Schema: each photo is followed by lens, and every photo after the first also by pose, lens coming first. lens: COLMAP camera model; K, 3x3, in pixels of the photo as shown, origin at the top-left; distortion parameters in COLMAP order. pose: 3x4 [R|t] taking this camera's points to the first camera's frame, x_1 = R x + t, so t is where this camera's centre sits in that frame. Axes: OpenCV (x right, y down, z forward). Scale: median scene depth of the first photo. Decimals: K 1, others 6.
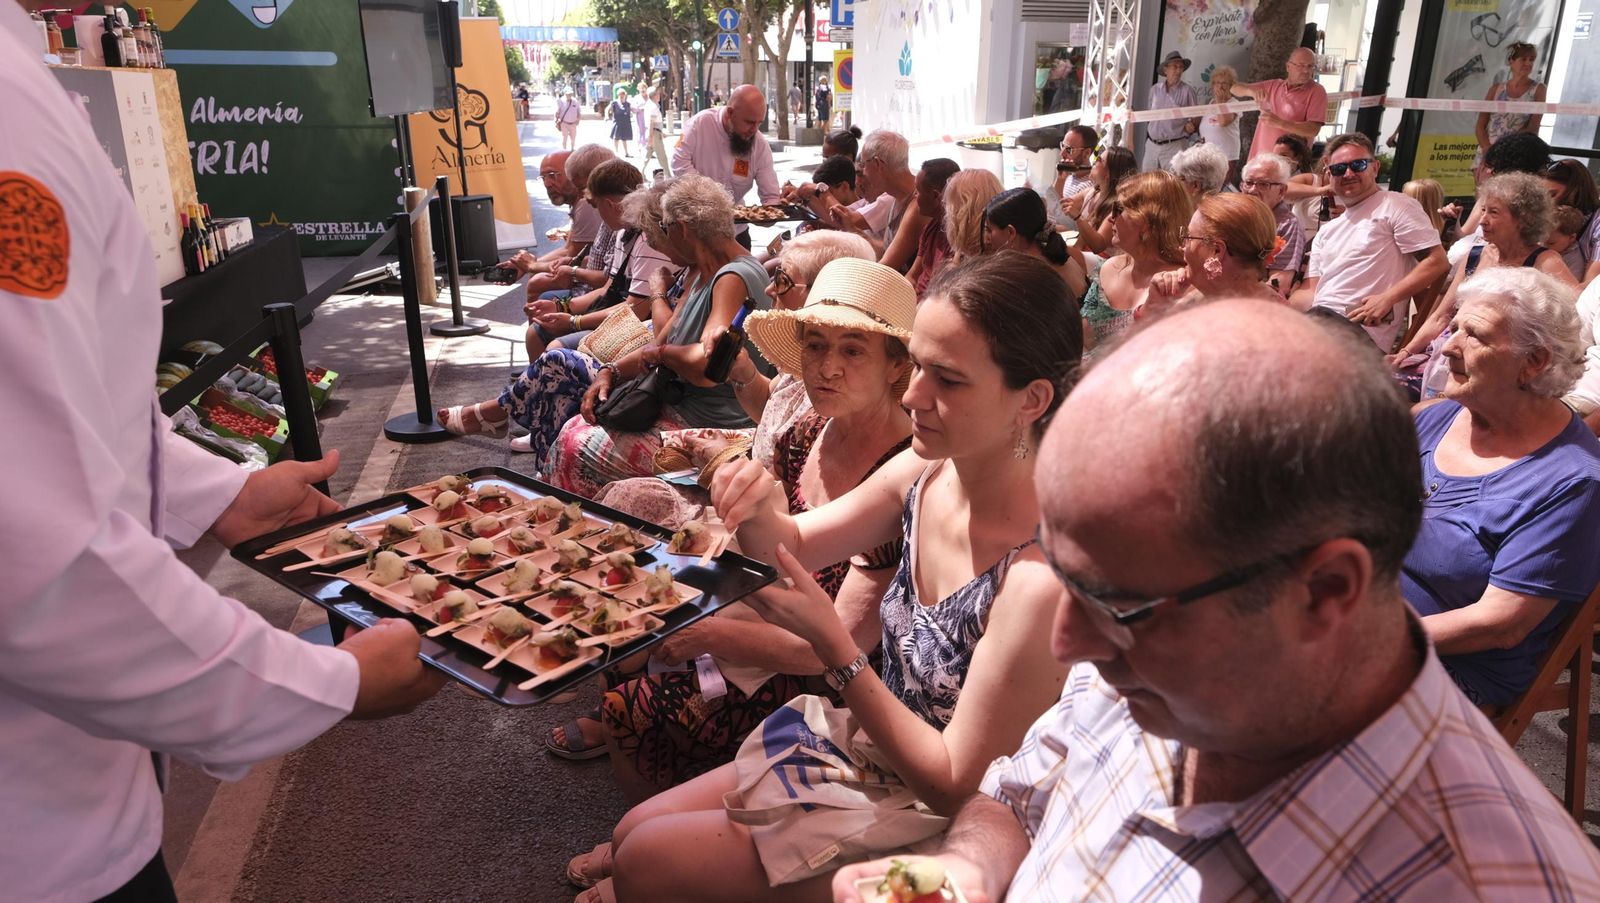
lens RADIAL K [[1117.6, 0, 805.6], [0, 1117.6, 444.1], [0, 0, 1]] dist [-0.008847, 0.001951]
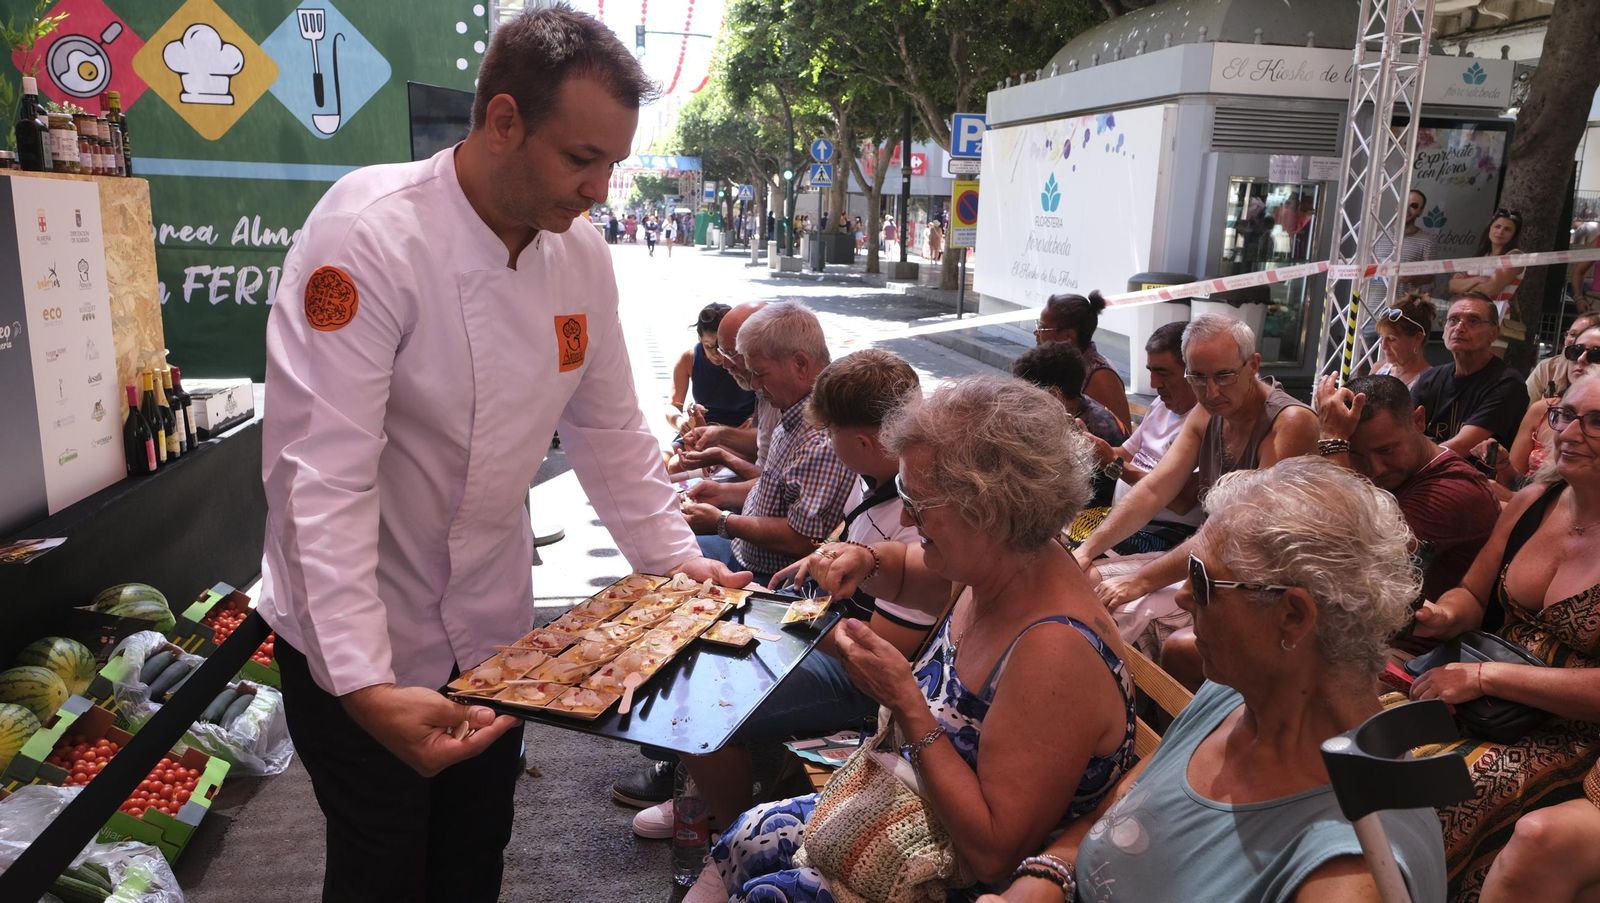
lens RADIAL K [[1097.3, 0, 800.0], [0, 1097.3, 451.5], [0, 0, 1]] dist [-0.000848, 0.007234]
pose [[0.997695, 0.036820, -0.056995, -0.060510], [-0.042296, 0.994281, -0.098064, -0.063506], [0.053058, 0.100249, 0.993547, 0.193432]]
